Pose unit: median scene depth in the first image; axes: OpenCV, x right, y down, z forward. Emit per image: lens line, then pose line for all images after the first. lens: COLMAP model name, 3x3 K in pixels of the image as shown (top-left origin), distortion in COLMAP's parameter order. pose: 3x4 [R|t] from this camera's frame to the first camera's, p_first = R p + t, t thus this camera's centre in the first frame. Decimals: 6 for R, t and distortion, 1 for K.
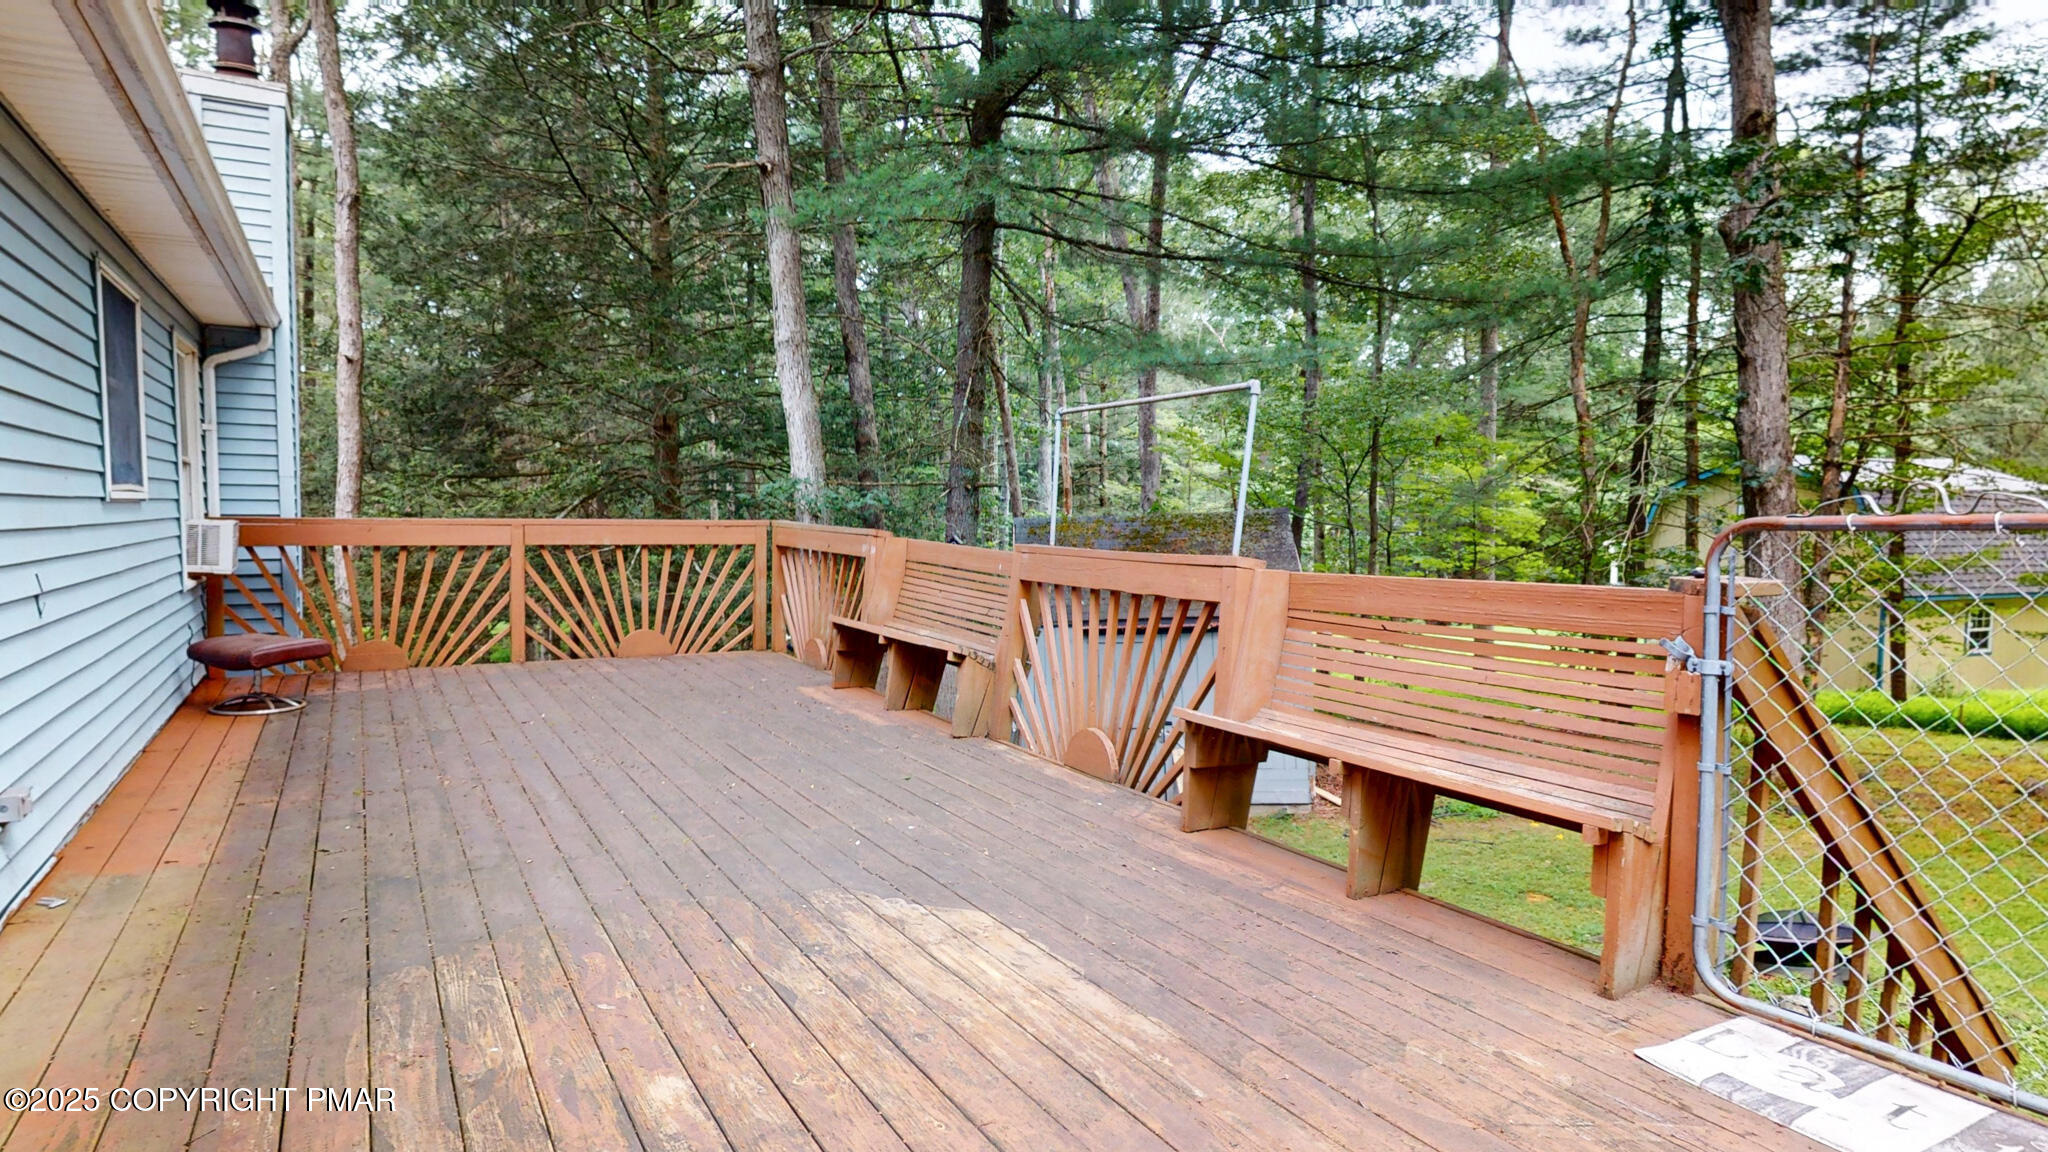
lens RADIAL K [[1207.6, 0, 1022.4], [0, 1207.6, 580.6], [0, 0, 1]] dist [-0.003428, -0.002313]
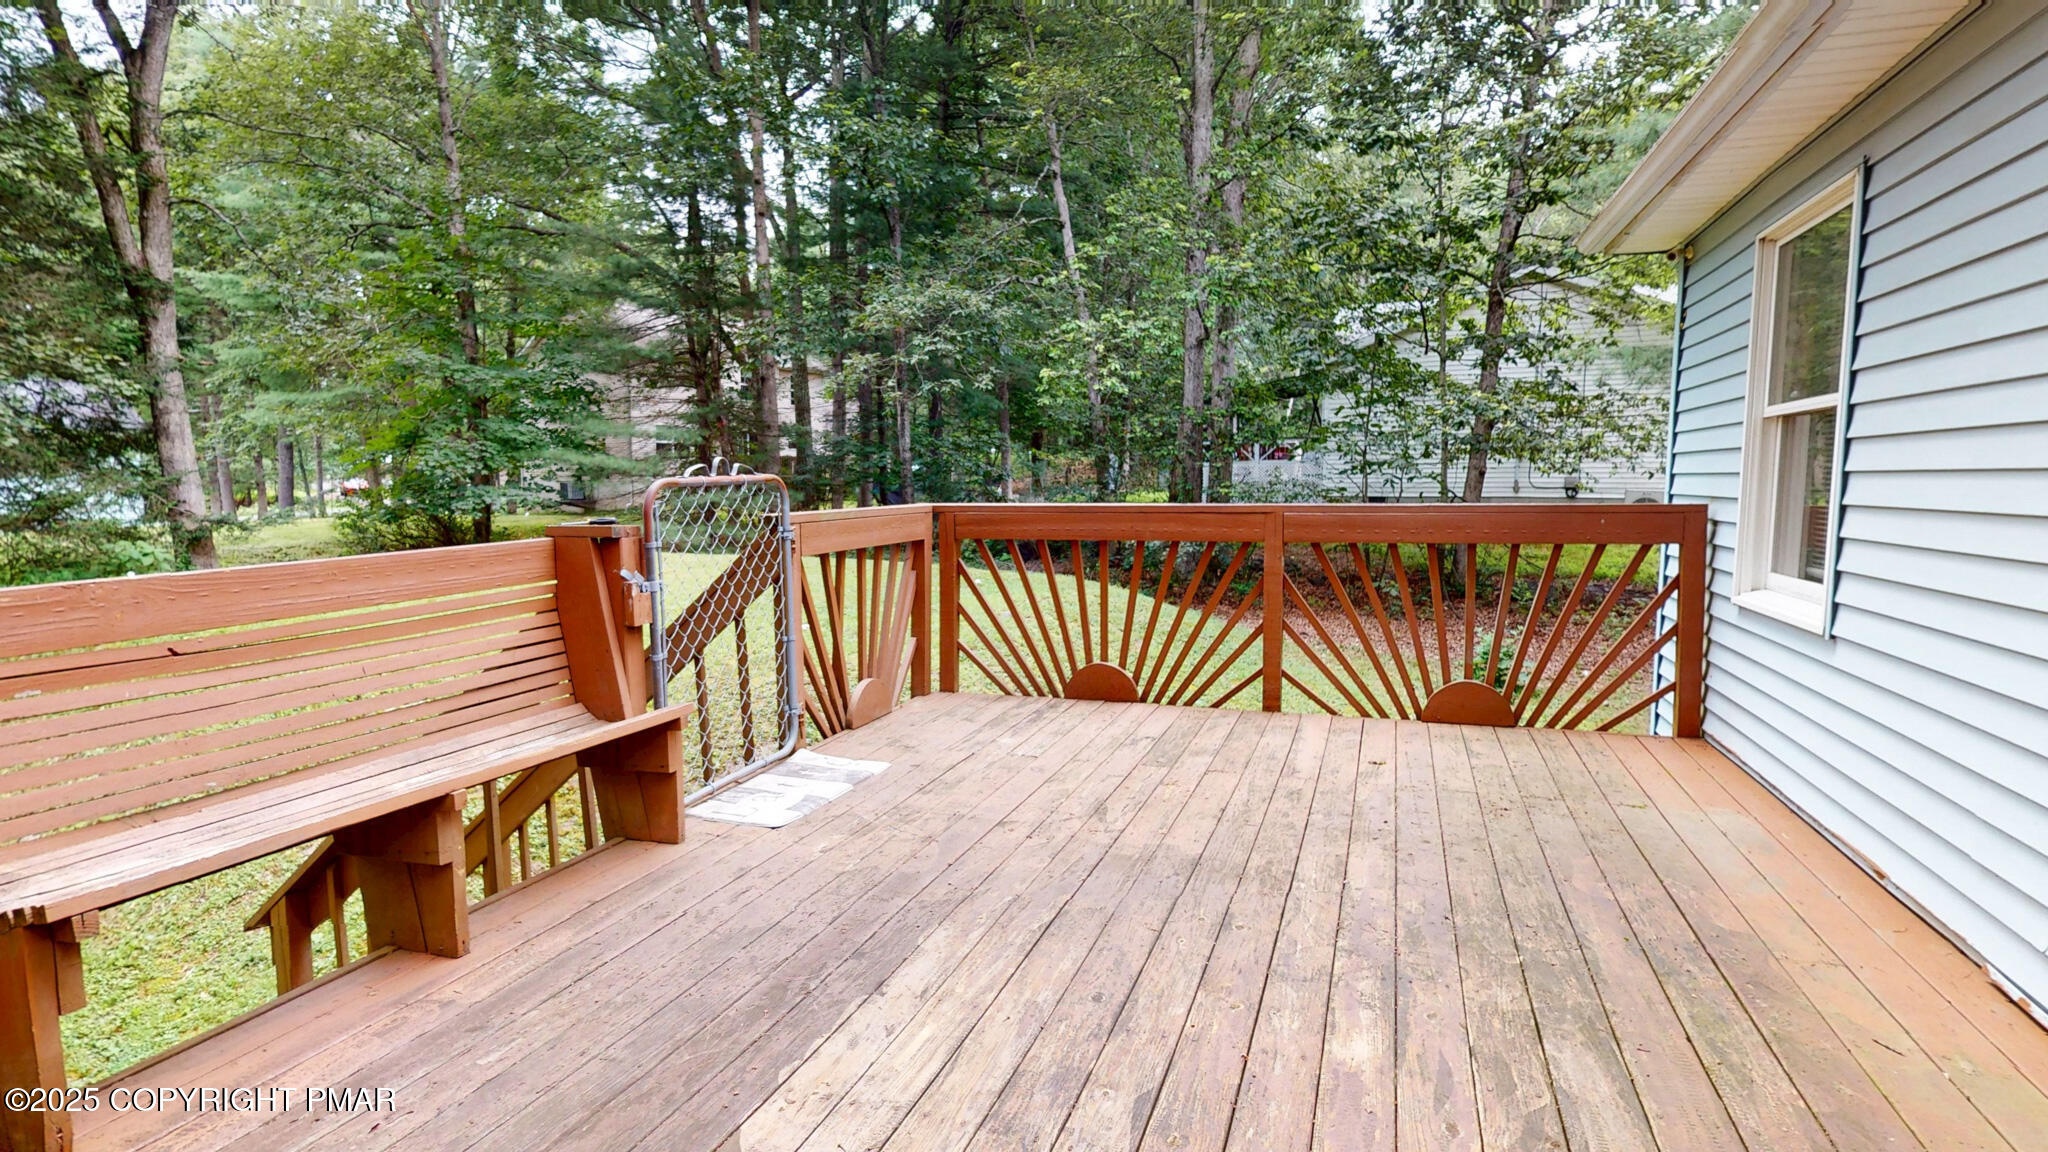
lens RADIAL K [[1207.6, 0, 1022.4], [0, 1207.6, 580.6], [0, 0, 1]] dist [-0.003428, -0.002313]
pose [[-0.696548, -0.067965, 0.714284, -0.737899], [0.051747, 0.988153, 0.144486, -0.113991], [-0.715642, 0.137603, -0.684779, 1.697858]]
